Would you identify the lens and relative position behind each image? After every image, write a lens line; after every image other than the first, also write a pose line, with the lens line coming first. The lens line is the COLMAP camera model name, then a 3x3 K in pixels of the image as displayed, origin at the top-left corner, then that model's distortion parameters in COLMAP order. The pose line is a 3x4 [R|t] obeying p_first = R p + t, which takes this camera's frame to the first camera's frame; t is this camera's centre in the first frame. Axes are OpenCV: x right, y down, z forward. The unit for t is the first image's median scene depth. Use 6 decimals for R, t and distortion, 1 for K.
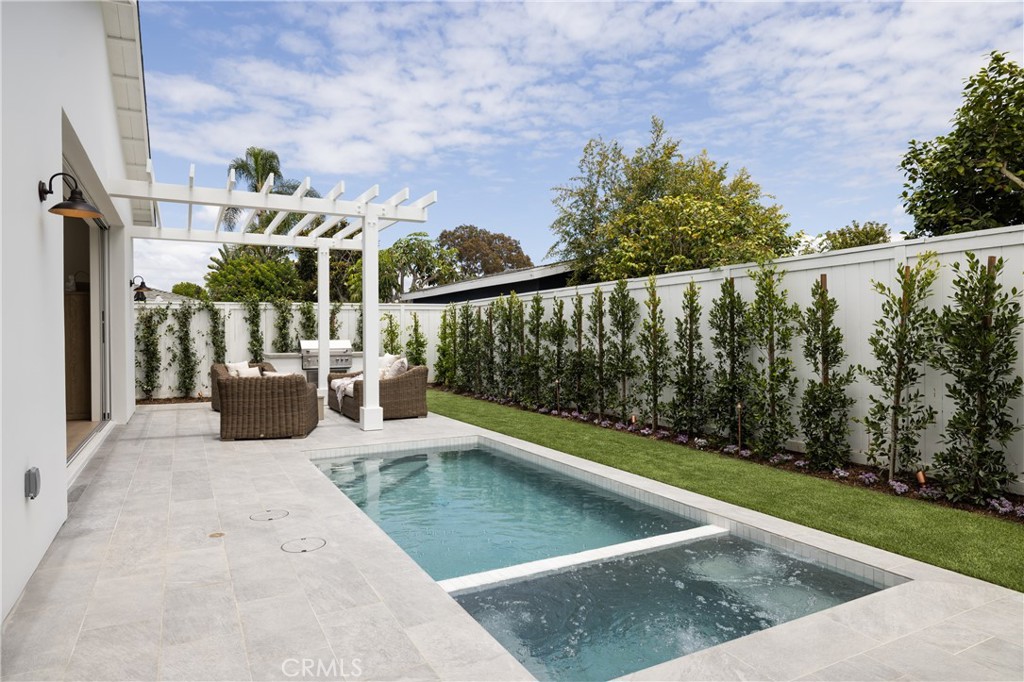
lens RADIAL K [[630.4, 0, 510.3], [0, 630.4, 339.7], [0, 0, 1]] dist [0.003081, -0.000412]
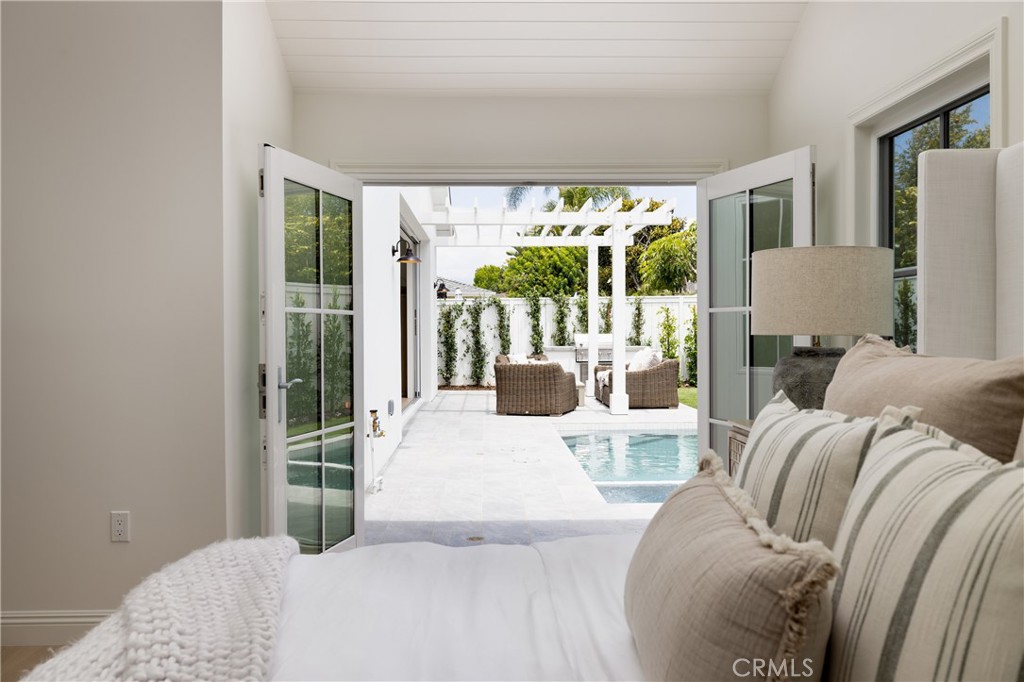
lens RADIAL K [[845.4, 0, 507.5], [0, 845.4, 340.5], [0, 0, 1]] dist [0.006208, 0.005317]
pose [[0.898637, 0.009543, -0.438589, 0.182107], [-0.005777, 0.999934, 0.009919, -0.001799], [0.438655, -0.006380, 0.898633, -0.305626]]
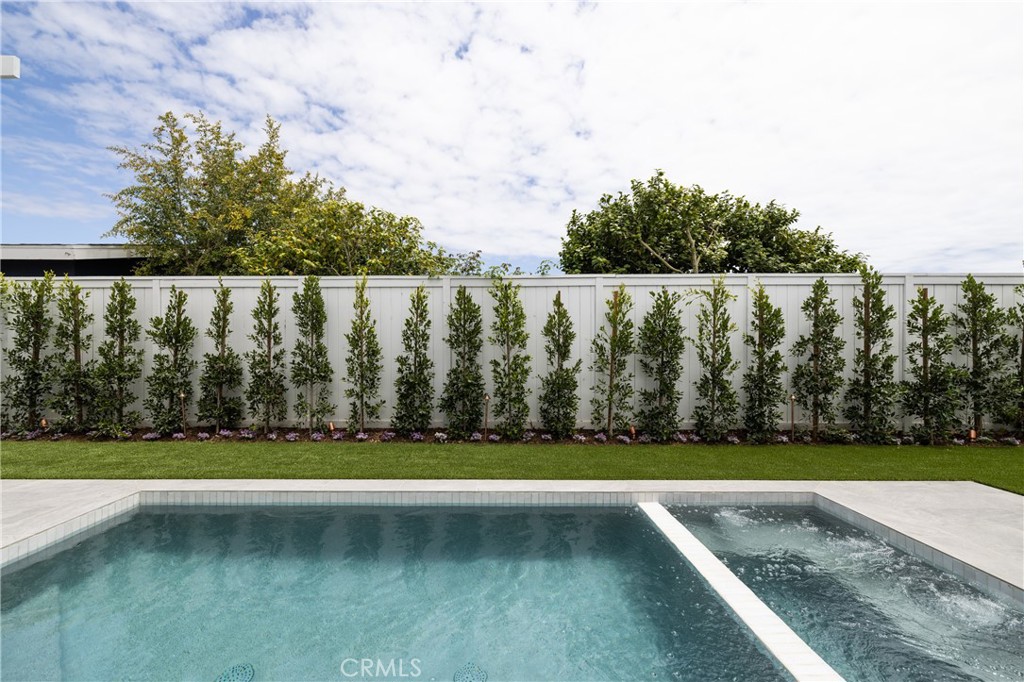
lens RADIAL K [[429.7, 0, 502.5], [0, 429.7, 340.6], [0, 0, 1]] dist [-0.003928, 0.000367]
pose [[0.454905, 0.009551, 0.890489, -0.209032], [0.003145, 0.999919, -0.012331, 0.006229], [-0.890534, 0.008410, 0.454838, 0.390176]]
